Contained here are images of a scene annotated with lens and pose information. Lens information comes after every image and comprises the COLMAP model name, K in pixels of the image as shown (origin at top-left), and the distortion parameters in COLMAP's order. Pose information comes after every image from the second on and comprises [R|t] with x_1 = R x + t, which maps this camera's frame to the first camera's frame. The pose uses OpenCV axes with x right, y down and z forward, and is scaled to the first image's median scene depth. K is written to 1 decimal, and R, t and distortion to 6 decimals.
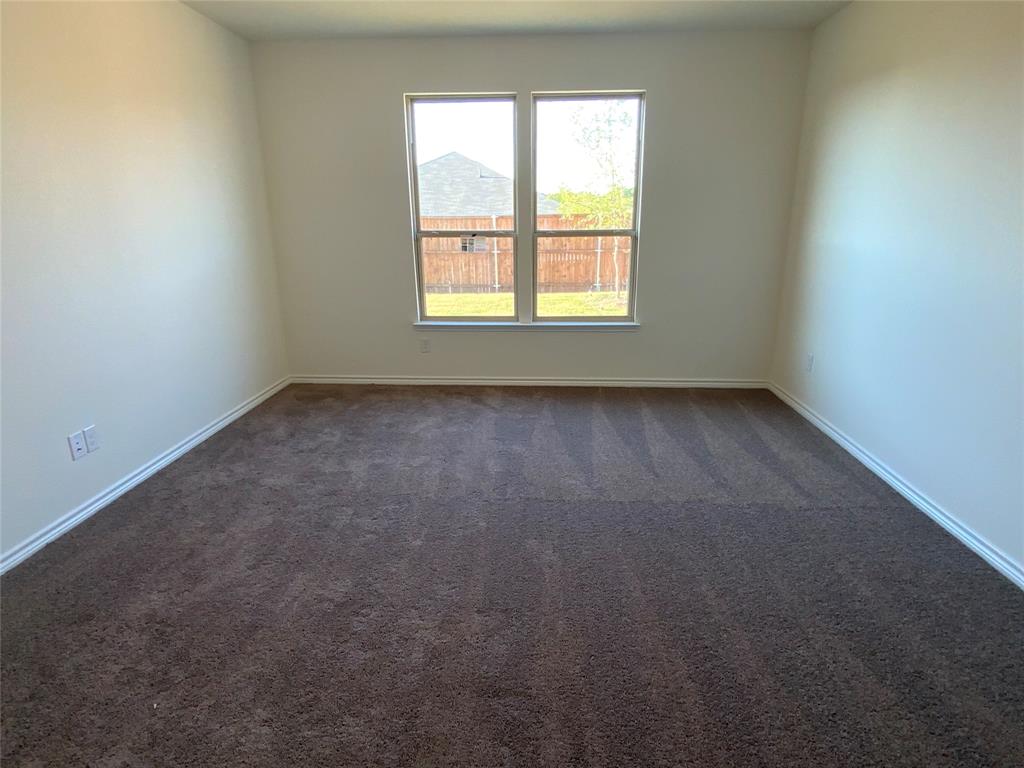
lens RADIAL K [[539.3, 0, 512.0], [0, 539.3, 384.0], [0, 0, 1]] dist [0.020001, -0.013925]
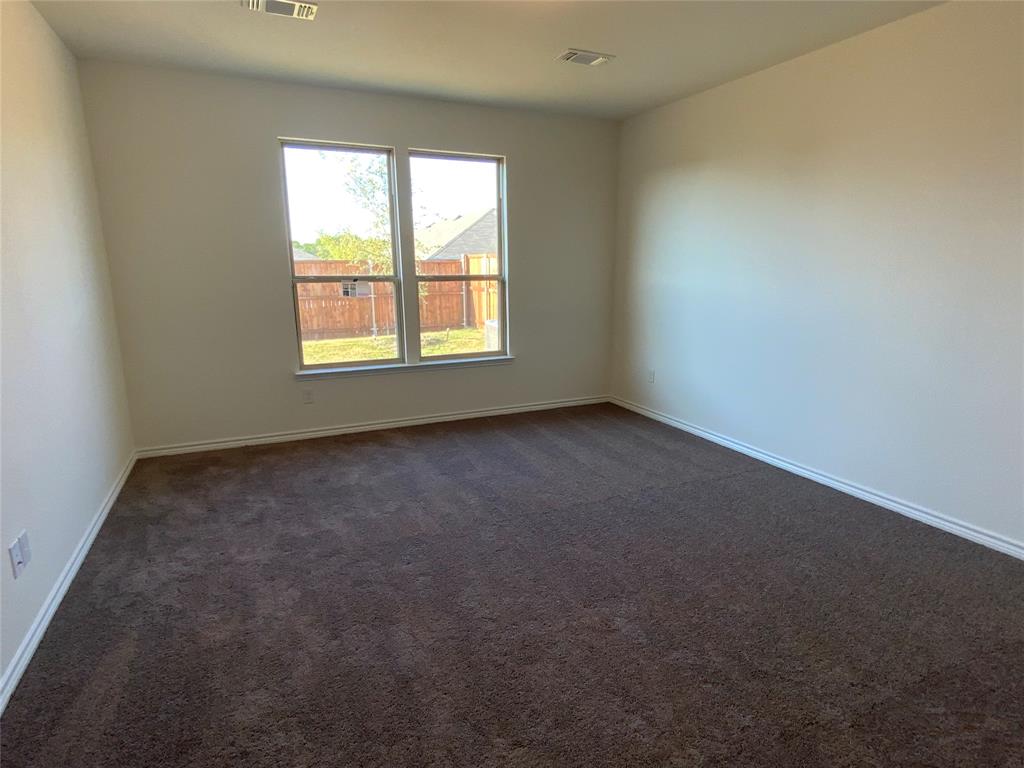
lens RADIAL K [[539.3, 0, 512.0], [0, 539.3, 384.0], [0, 0, 1]] dist [0.020001, -0.013925]
pose [[0.891504, -0.094118, 0.443128, -0.274643], [0.129235, 0.990370, -0.049653, 0.000225], [-0.434187, 0.101534, 0.895082, 0.004328]]
